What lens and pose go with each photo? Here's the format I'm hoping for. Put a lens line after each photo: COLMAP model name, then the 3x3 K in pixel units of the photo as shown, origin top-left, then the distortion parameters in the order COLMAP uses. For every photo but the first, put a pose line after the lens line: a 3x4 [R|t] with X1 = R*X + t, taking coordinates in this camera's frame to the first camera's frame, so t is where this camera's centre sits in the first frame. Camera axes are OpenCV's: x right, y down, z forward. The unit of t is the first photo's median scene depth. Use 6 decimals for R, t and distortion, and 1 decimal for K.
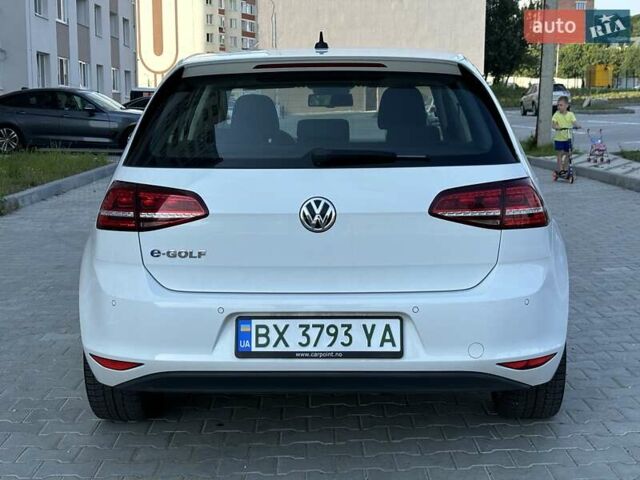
lens RADIAL K [[989.7, 0, 320.0], [0, 989.7, 240.0], [0, 0, 1]] dist [0.129602, -0.165298]
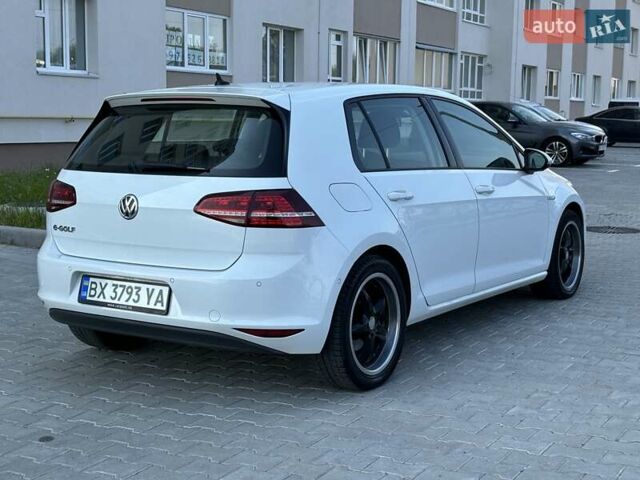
lens RADIAL K [[989.7, 0, 320.0], [0, 989.7, 240.0], [0, 0, 1]] dist [0.129602, -0.165298]
pose [[0.852079, 0.073141, -0.518278, 0.960445], [-0.077415, 0.996909, 0.013412, -0.018891], [0.517657, 0.028694, 0.855107, -0.061620]]
